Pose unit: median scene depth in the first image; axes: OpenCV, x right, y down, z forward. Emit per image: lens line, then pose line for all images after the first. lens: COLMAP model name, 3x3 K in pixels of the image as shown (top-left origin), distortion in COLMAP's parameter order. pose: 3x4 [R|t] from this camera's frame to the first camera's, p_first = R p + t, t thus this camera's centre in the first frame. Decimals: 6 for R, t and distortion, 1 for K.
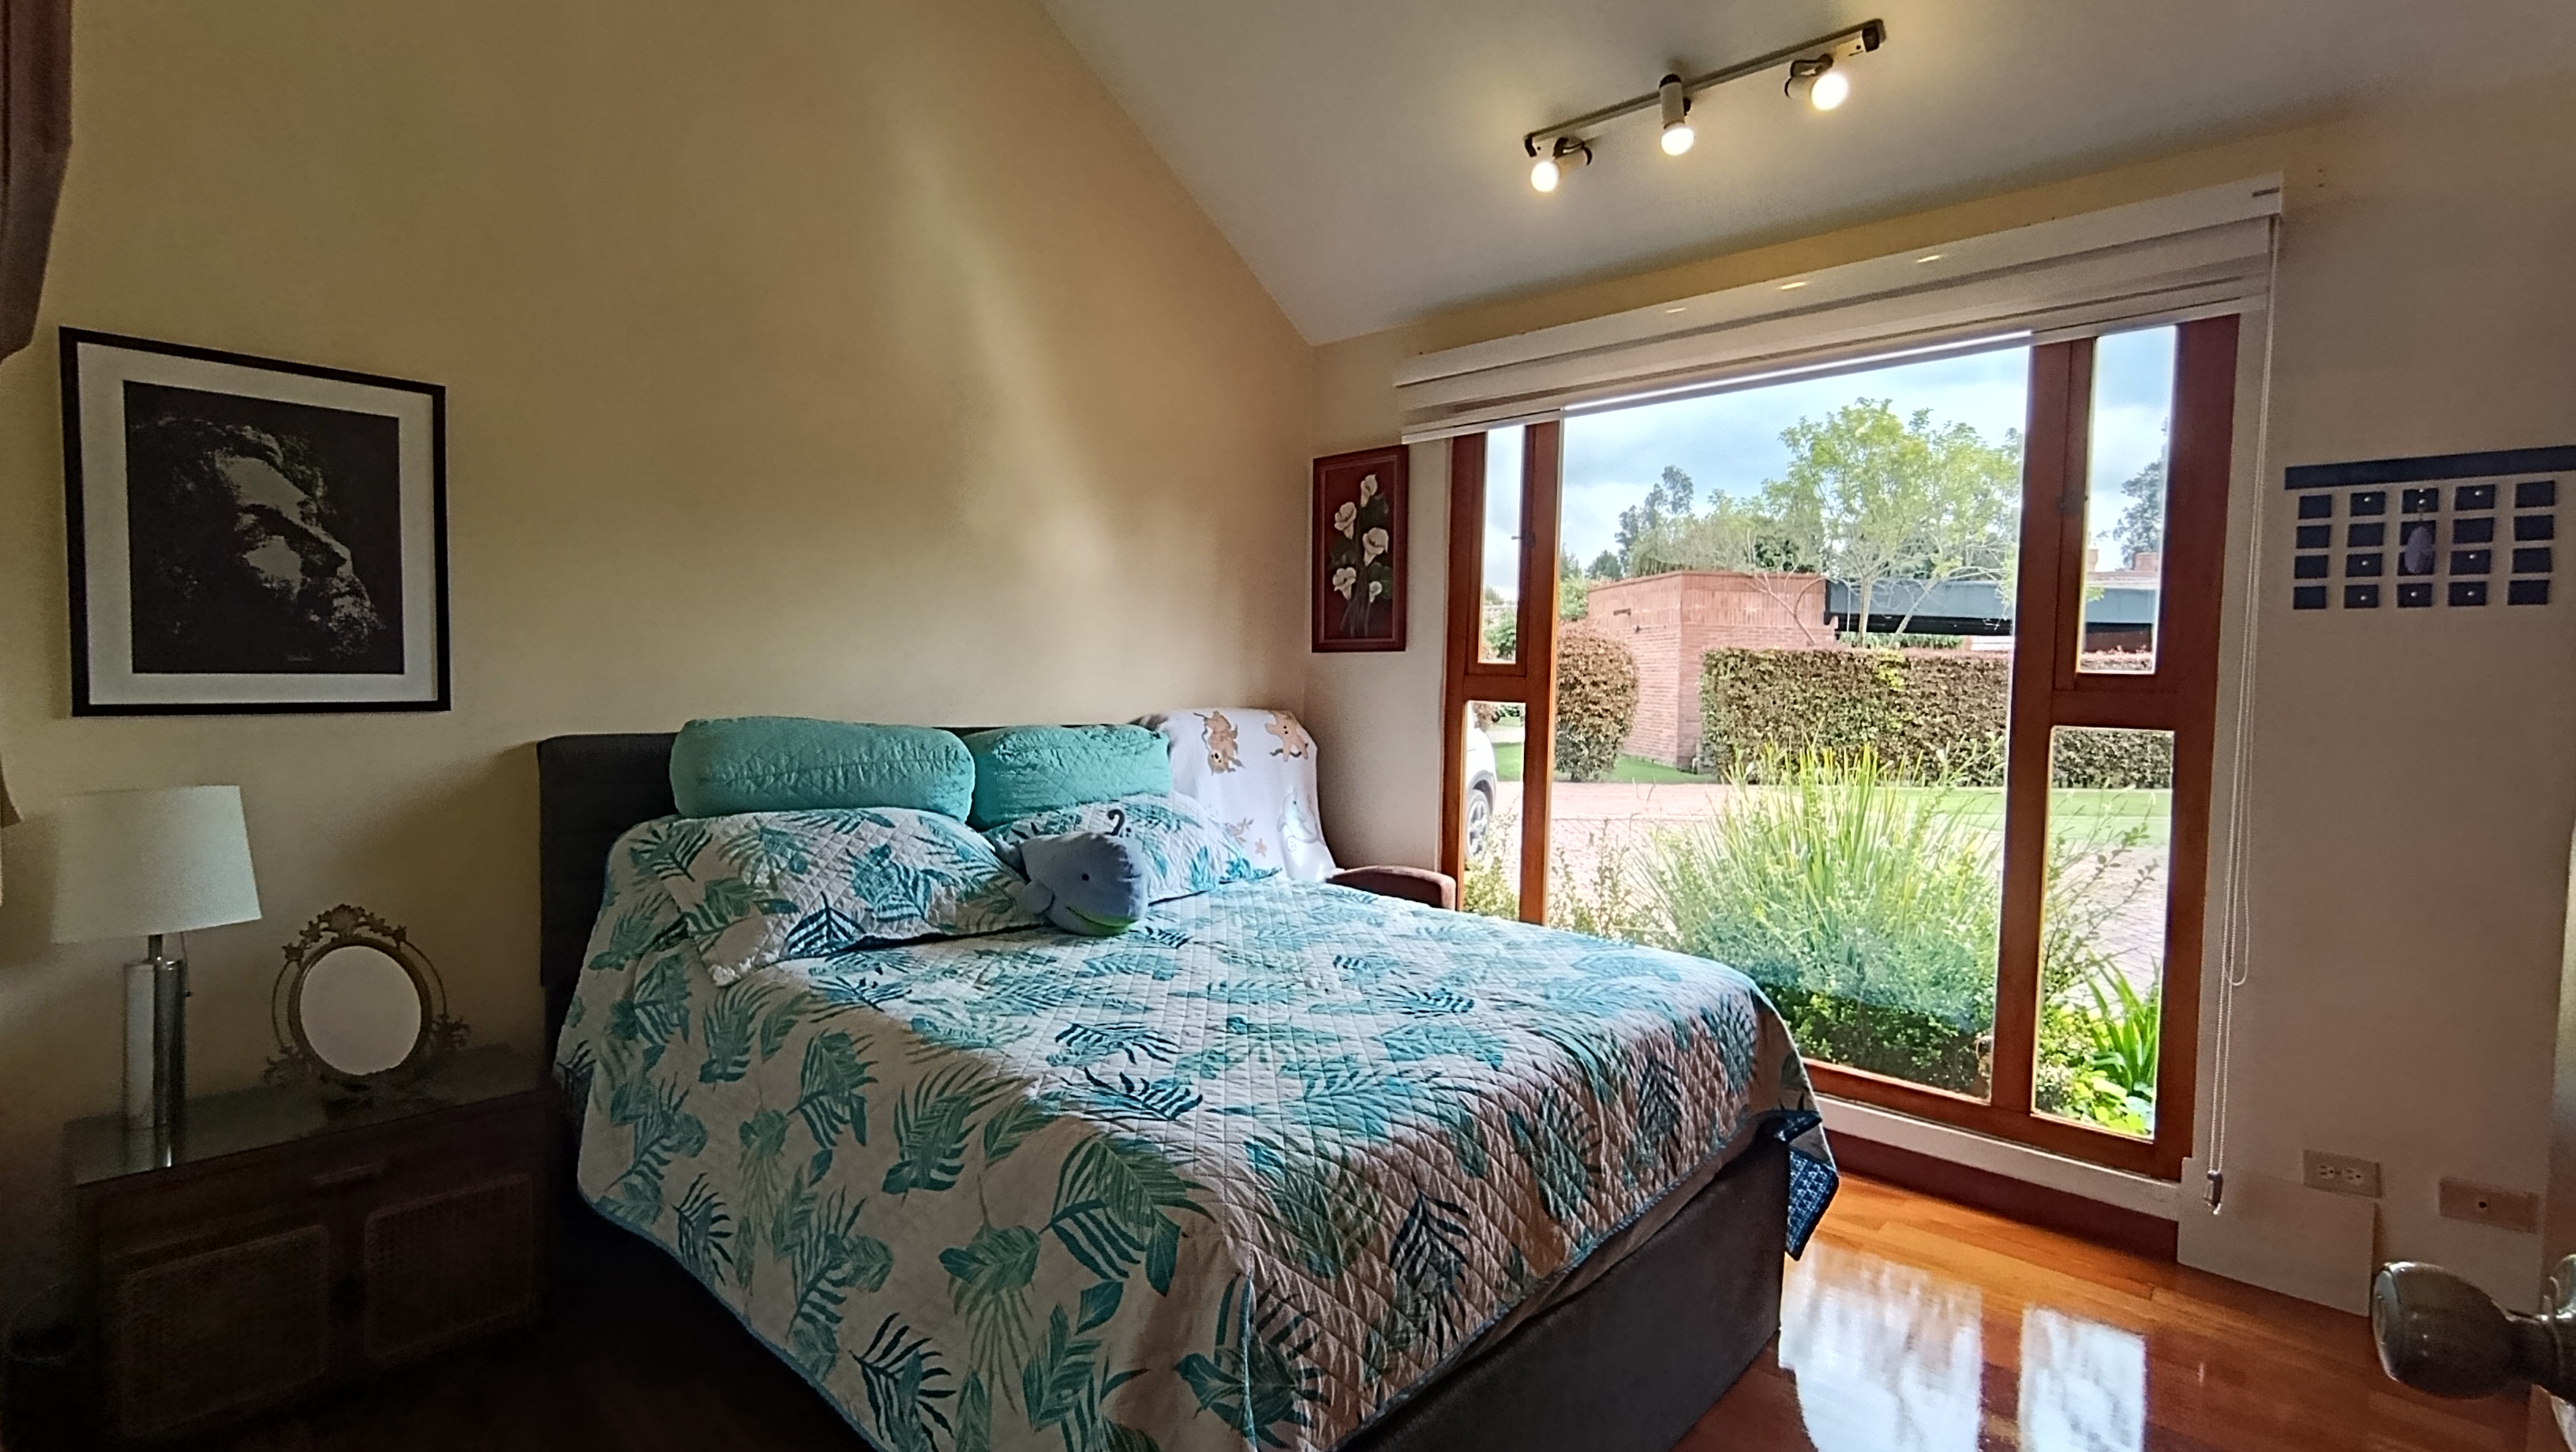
lens RADIAL K [[1179.9, 0, 1292.7], [0, 1179.9, 715.8], [0, 0, 1]] dist [-0.016531, 0.017689]
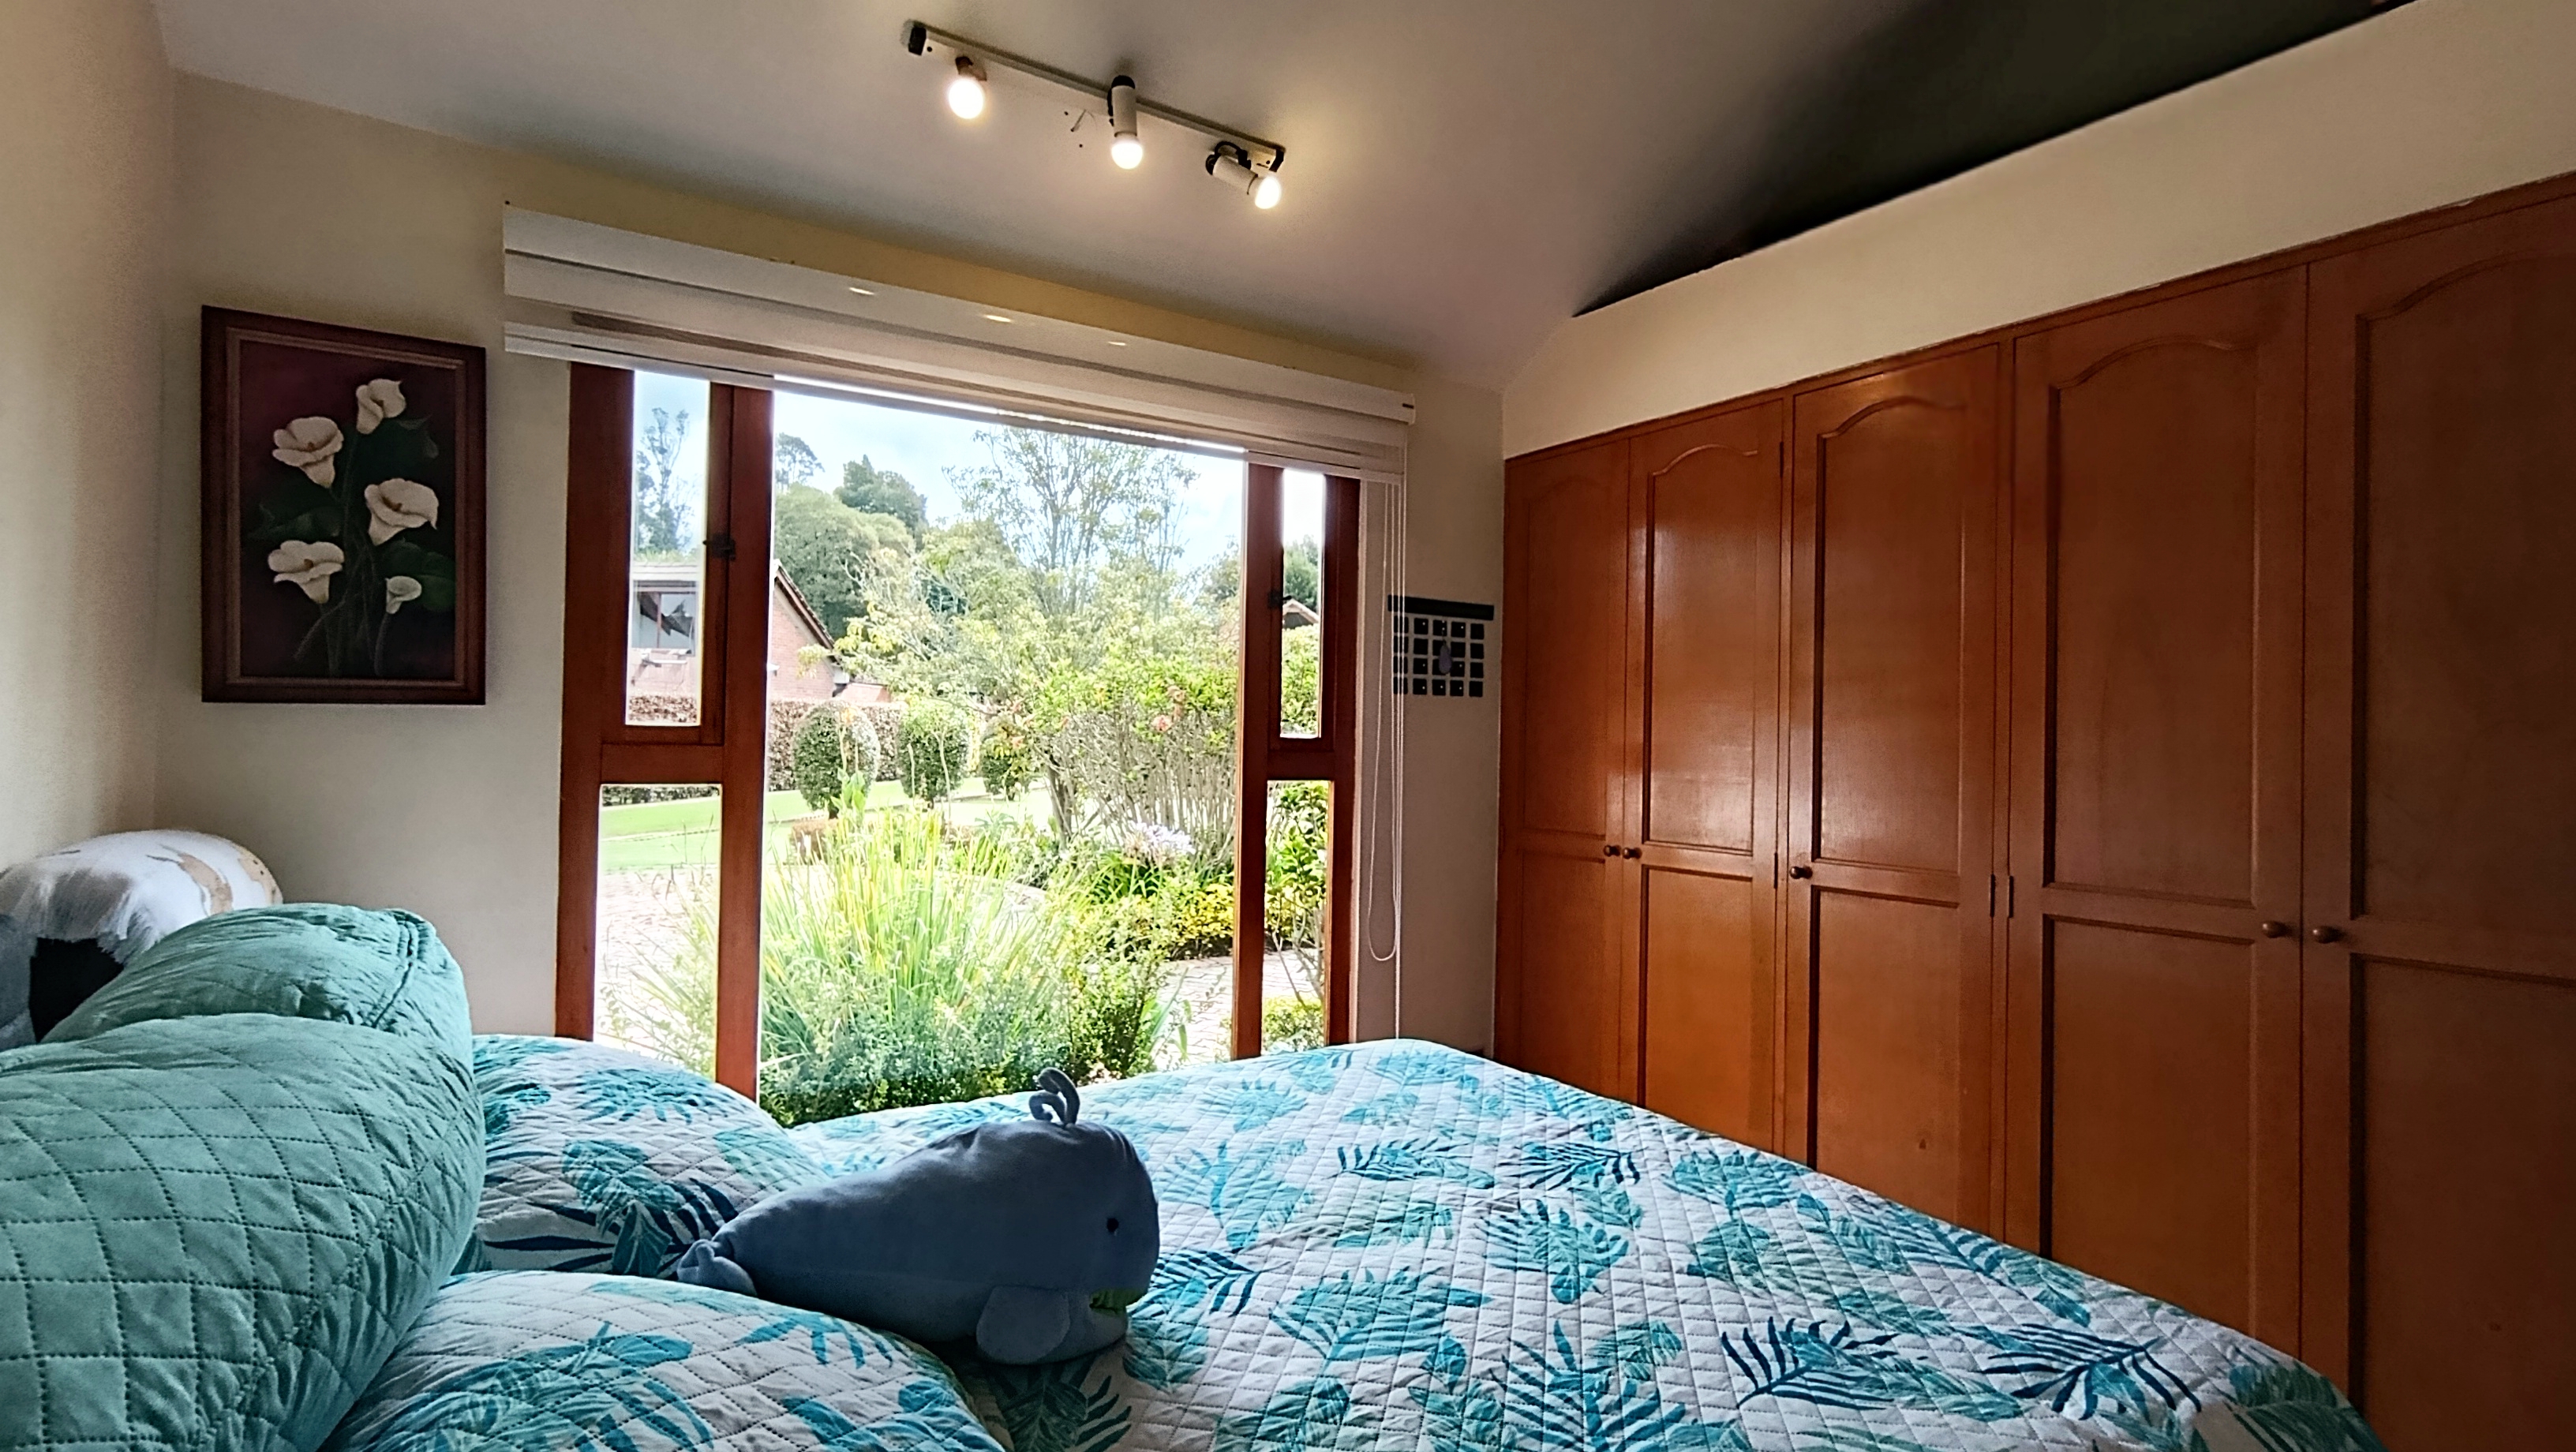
lens RADIAL K [[1179.9, 0, 1292.7], [0, 1179.9, 715.8], [0, 0, 1]] dist [-0.016531, 0.017689]
pose [[0.245536, -0.007304, 0.969360, -0.530332], [0.020358, 0.999790, 0.002376, -0.061388], [-0.969174, 0.019150, 0.245633, 0.684305]]
